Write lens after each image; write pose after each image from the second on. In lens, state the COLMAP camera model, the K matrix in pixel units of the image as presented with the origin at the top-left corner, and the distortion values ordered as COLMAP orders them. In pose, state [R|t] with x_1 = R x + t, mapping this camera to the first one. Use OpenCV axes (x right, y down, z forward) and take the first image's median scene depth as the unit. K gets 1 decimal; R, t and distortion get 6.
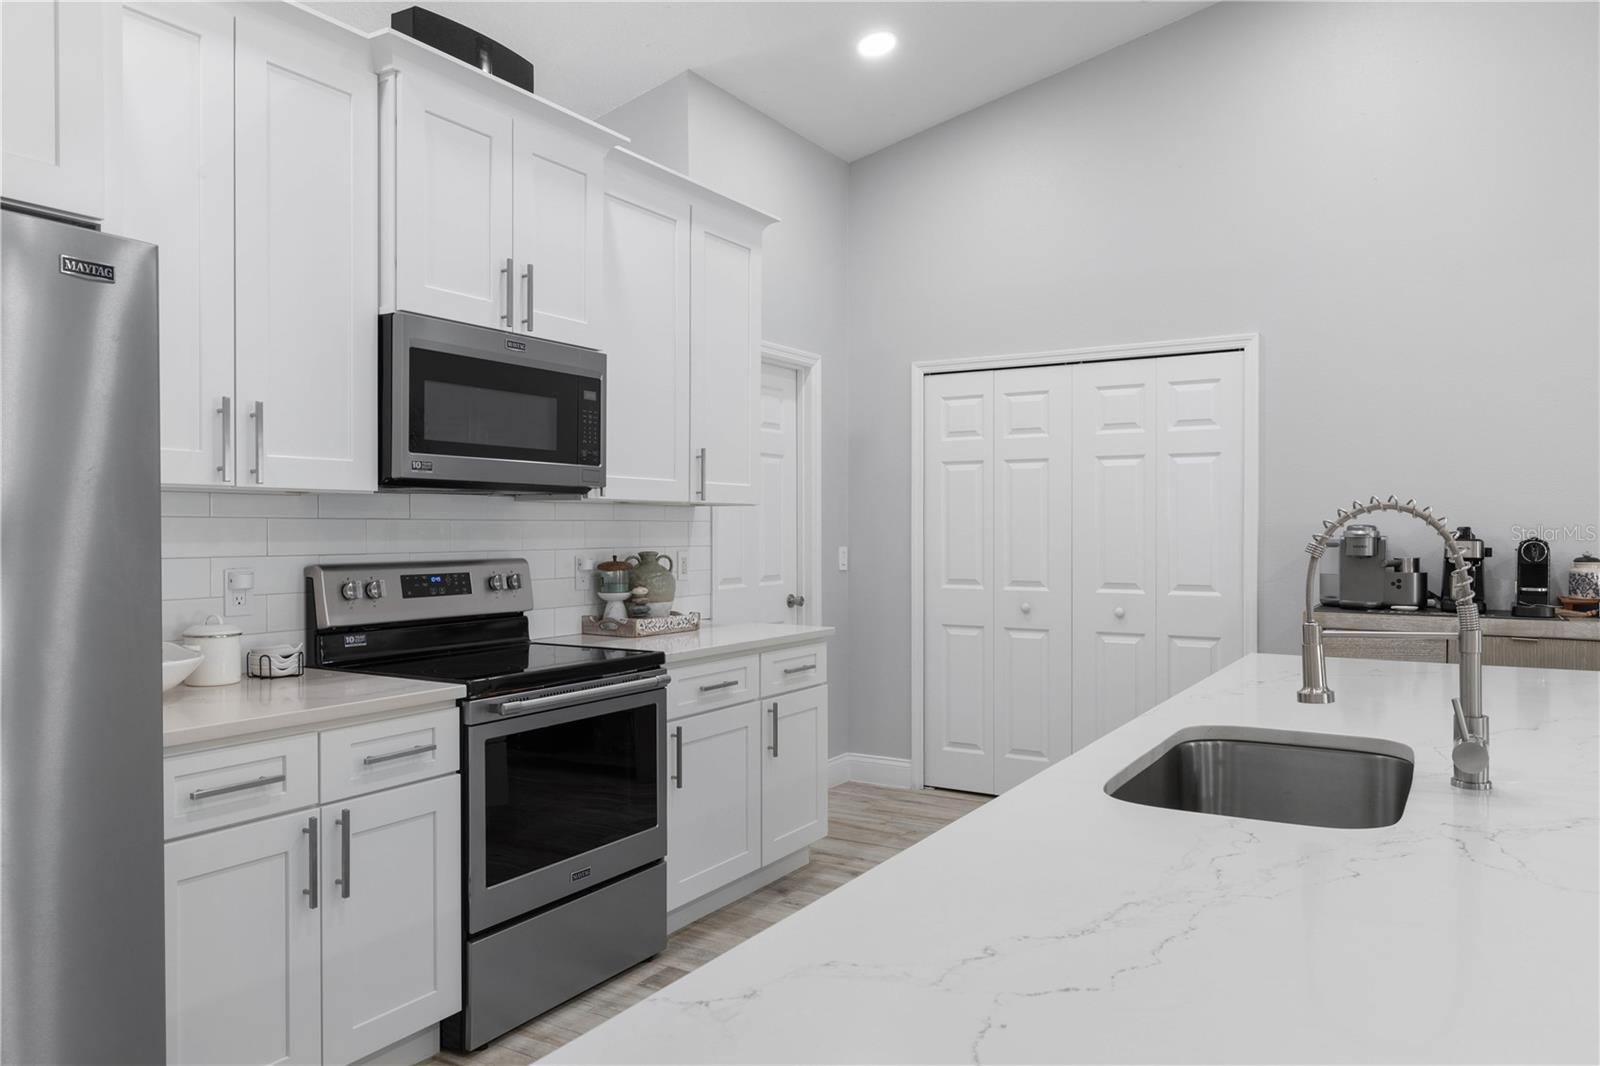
lens RADIAL K [[1104.9, 0, 804.9], [0, 1104.9, 531.9], [0, 0, 1]] dist [-0.000708, -0.002563]
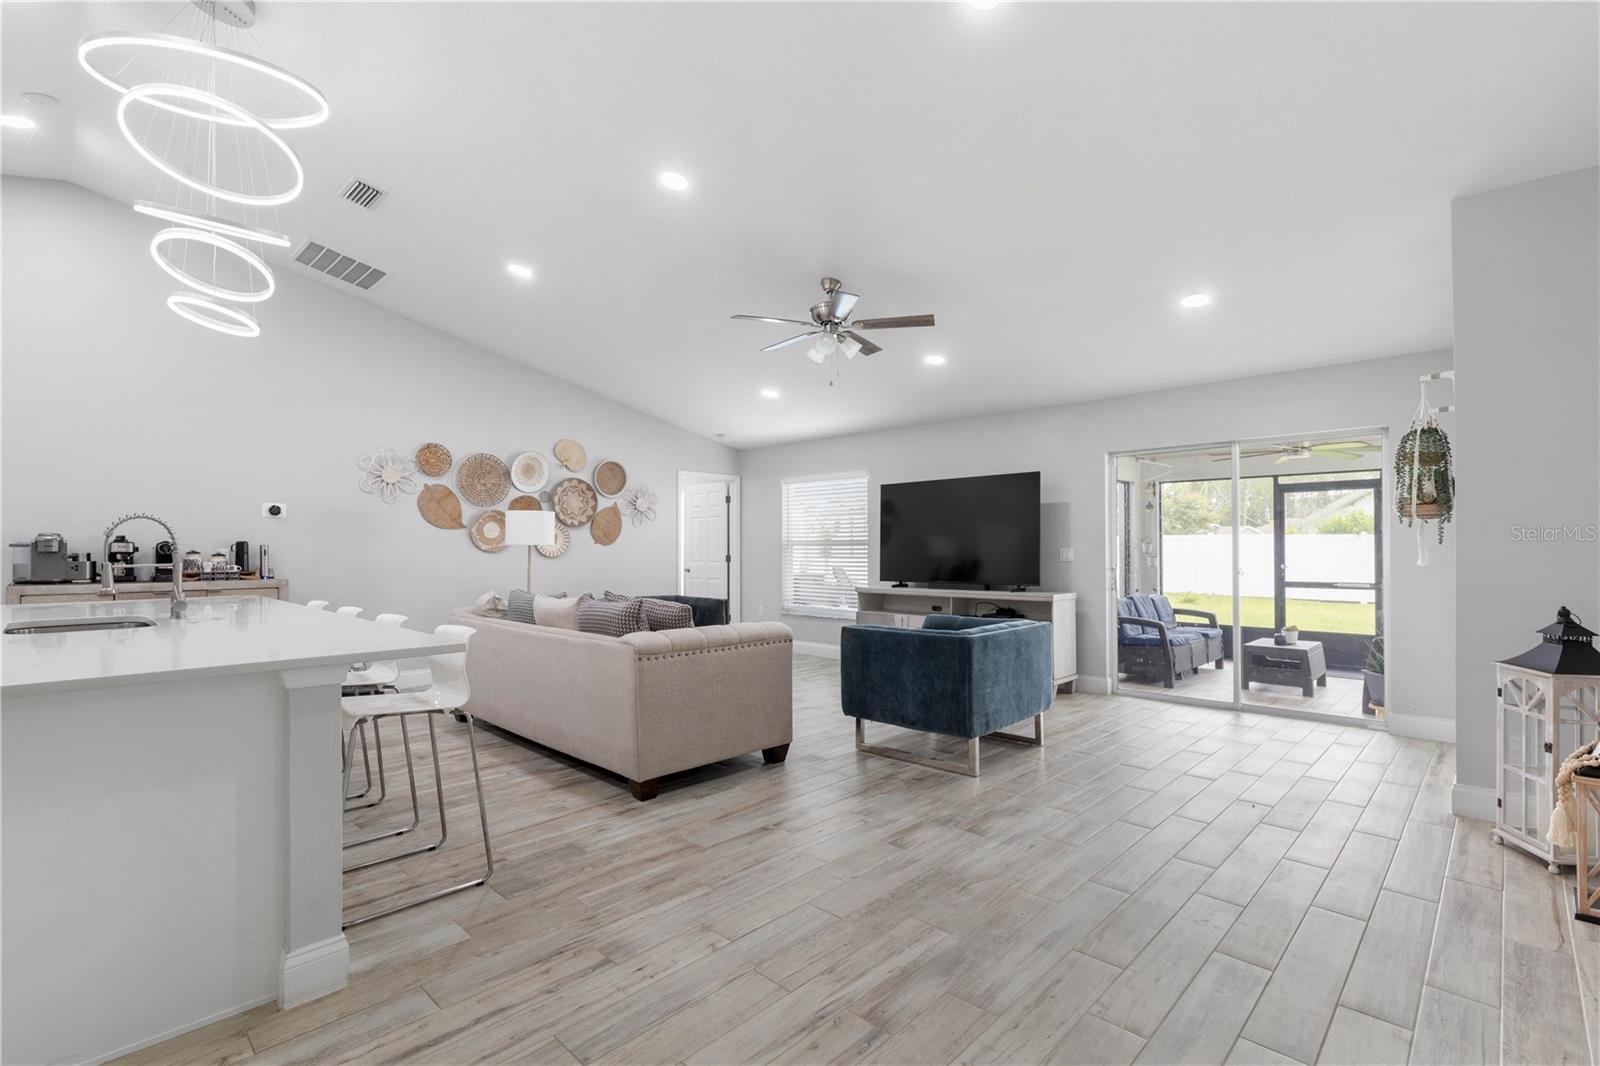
lens RADIAL K [[728.7, 0, 820.5], [0, 728.7, 544.2], [0, 0, 1]] dist [0.005052, -0.001454]
pose [[0.213318, 0.006647, 0.976960, -0.346966], [0.006156, 0.999948, -0.008148, 0.027549], [-0.976963, 0.007752, 0.213266, -0.398246]]
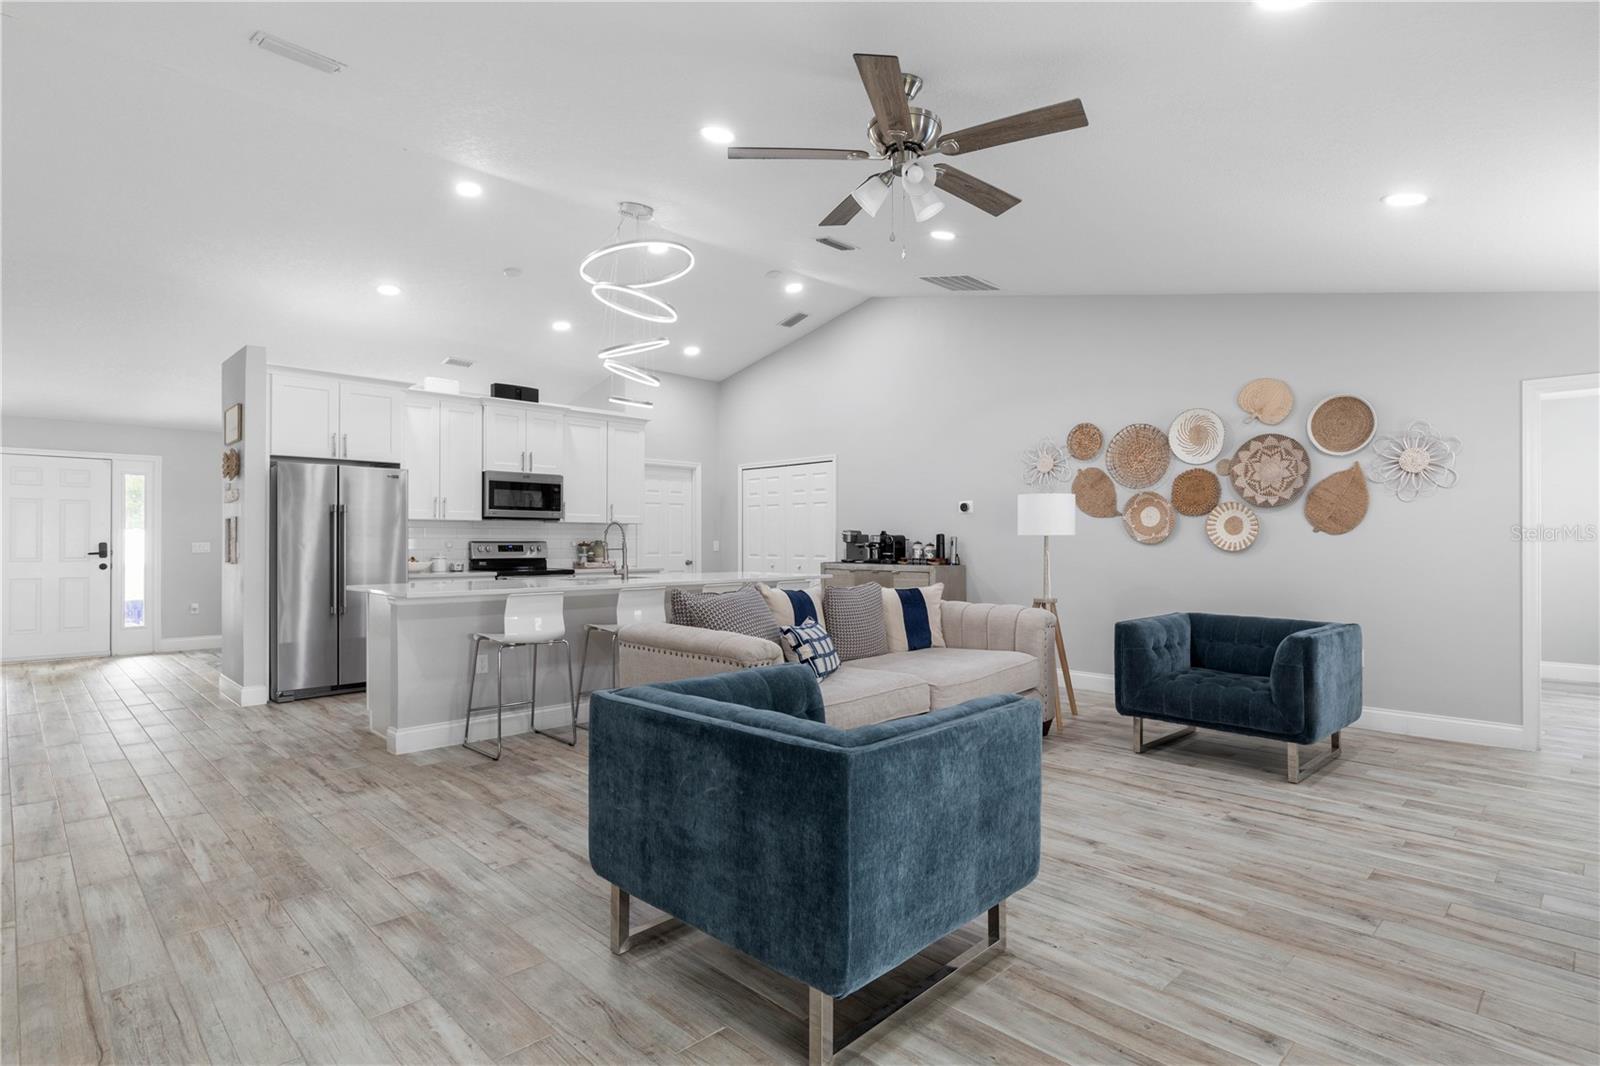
lens RADIAL K [[804.0, 0, 793.4], [0, 804.0, 537.2], [0, 0, 1]] dist [-0.000853, -0.001180]
pose [[0.968116, -0.000675, -0.250502, 0.899582], [-0.001916, 0.999947, -0.010098, 0.031135], [0.250496, 0.010256, 0.968063, -0.922547]]
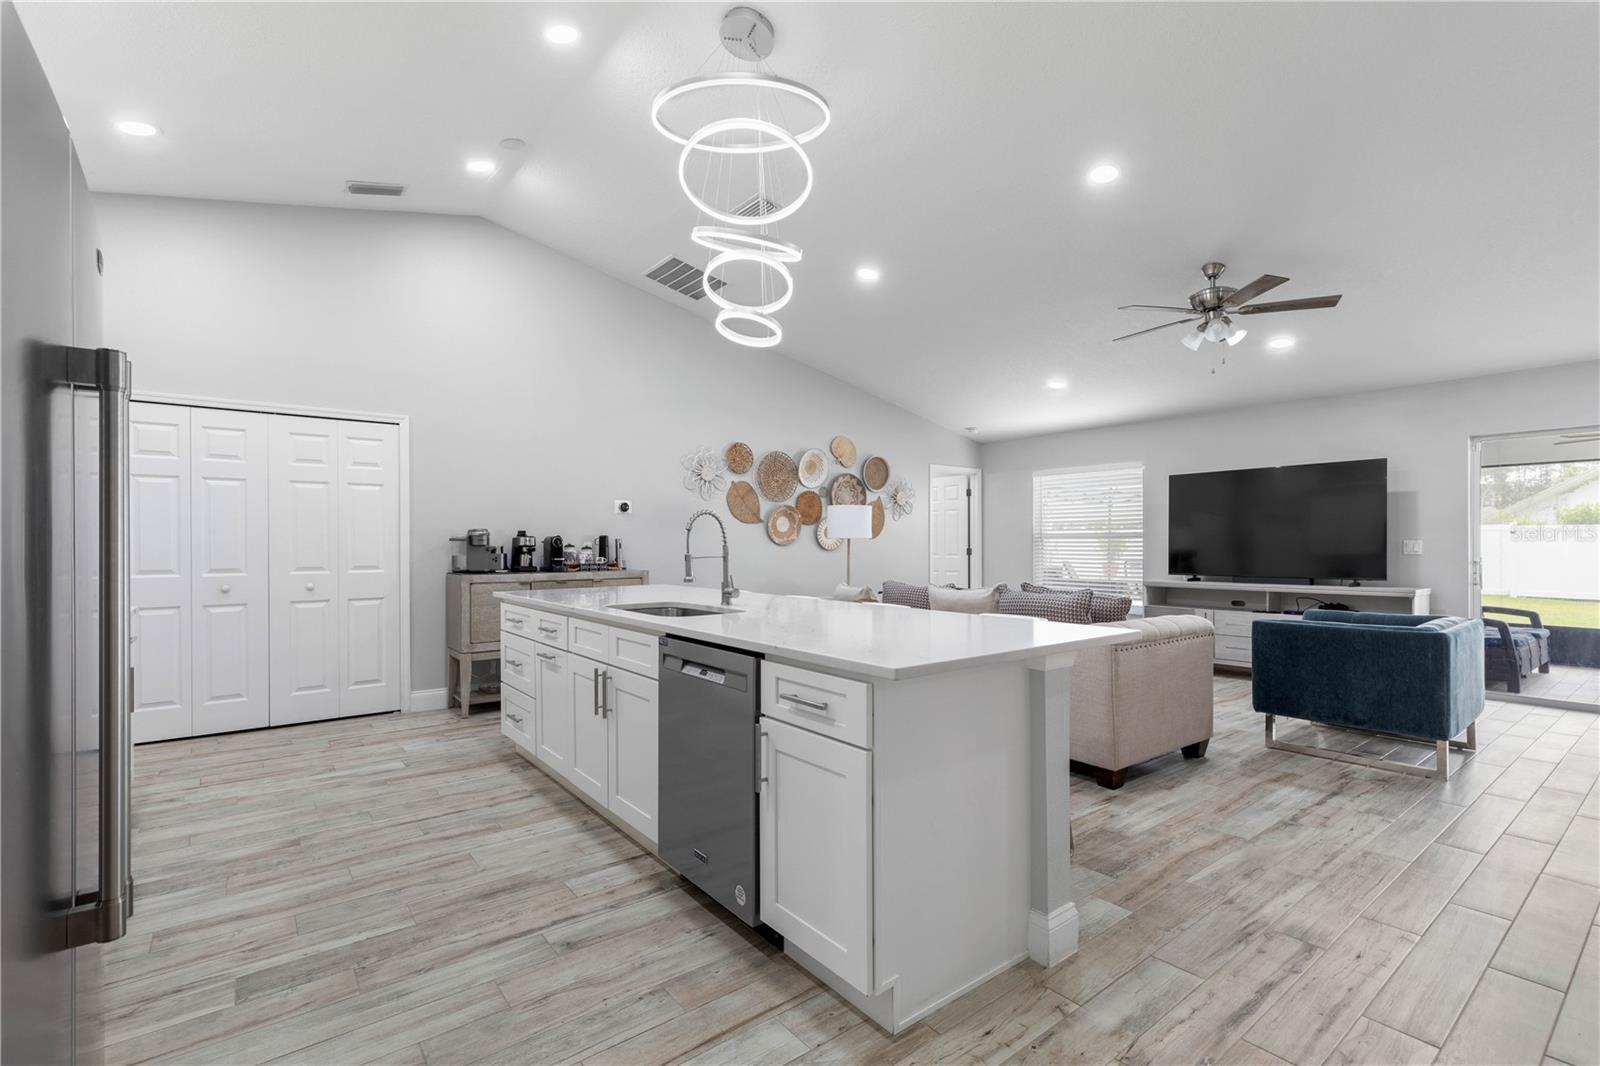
lens RADIAL K [[728.7, 0, 816.1], [0, 728.7, 545.3], [0, 0, 1]] dist [0.005052, -0.001454]
pose [[0.349457, -0.003817, 0.936944, -0.492147], [0.007728, 0.999969, 0.001192, 0.026031], [-0.936920, 0.006824, 0.349476, 0.021553]]
